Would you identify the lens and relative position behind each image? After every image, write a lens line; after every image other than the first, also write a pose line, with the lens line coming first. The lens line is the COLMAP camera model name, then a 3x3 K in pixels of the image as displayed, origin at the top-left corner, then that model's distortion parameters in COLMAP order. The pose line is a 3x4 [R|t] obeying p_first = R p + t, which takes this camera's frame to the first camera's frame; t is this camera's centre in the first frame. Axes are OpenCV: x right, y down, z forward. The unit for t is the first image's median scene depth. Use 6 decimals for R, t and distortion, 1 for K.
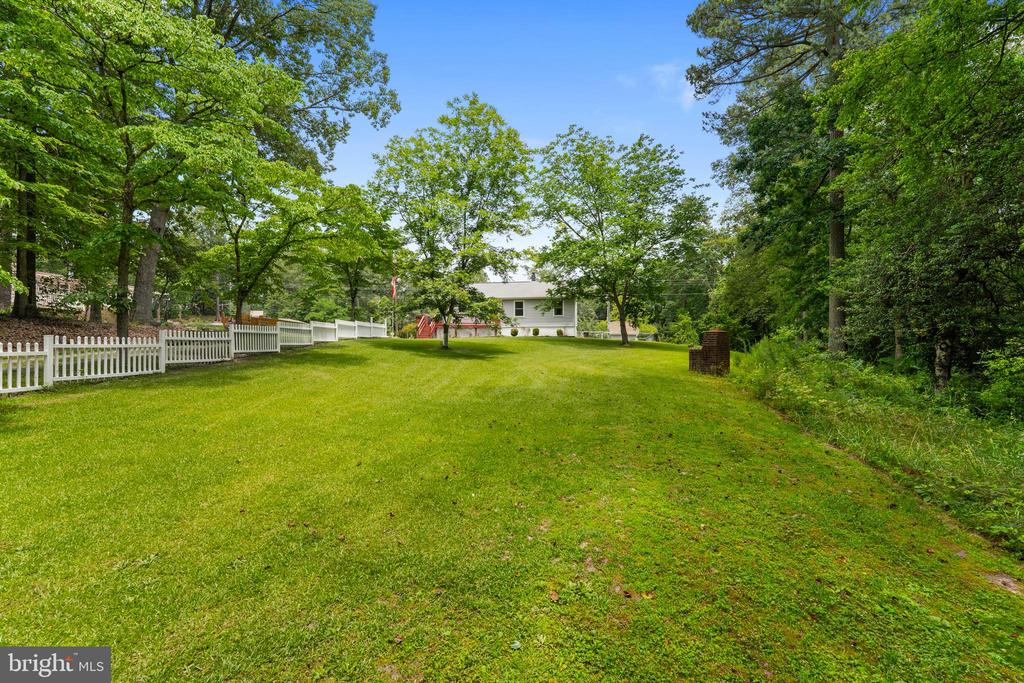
lens RADIAL K [[418.3, 0, 511.4], [0, 418.3, 344.9], [0, 0, 1]] dist [0.006051, 0.000715]
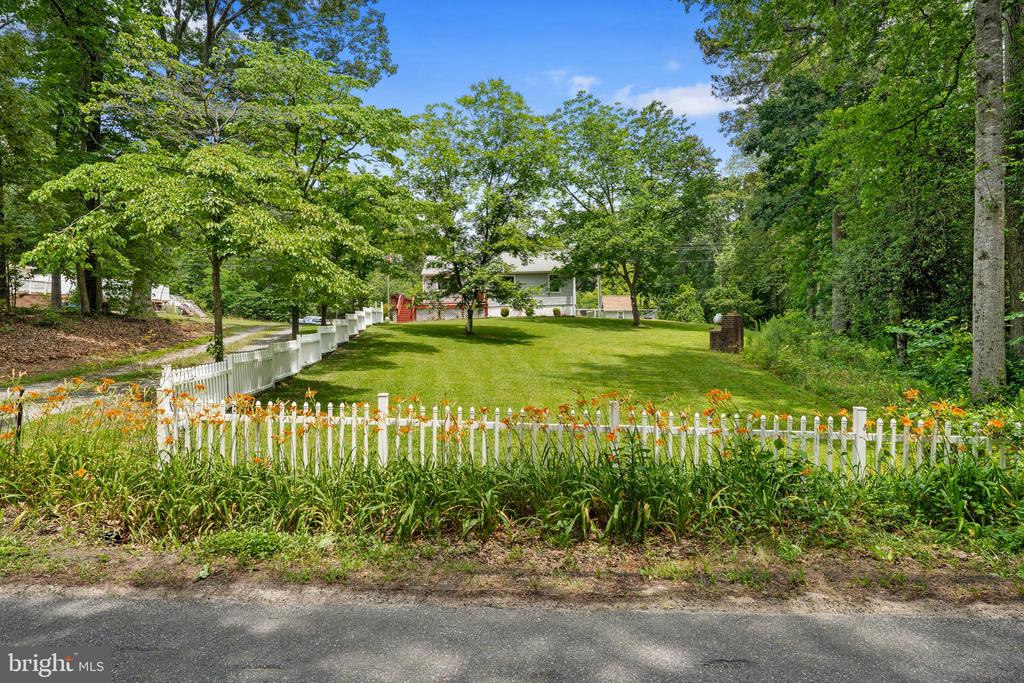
lens RADIAL K [[596.0, 0, 513.0], [0, 596.0, 339.0], [0, 0, 1]] dist [0.006156, 0.000595]
pose [[0.992525, -0.021176, 0.120187, -0.174718], [0.017843, 0.999428, 0.028736, -0.013580], [-0.120726, -0.026377, 0.992335, -0.316597]]
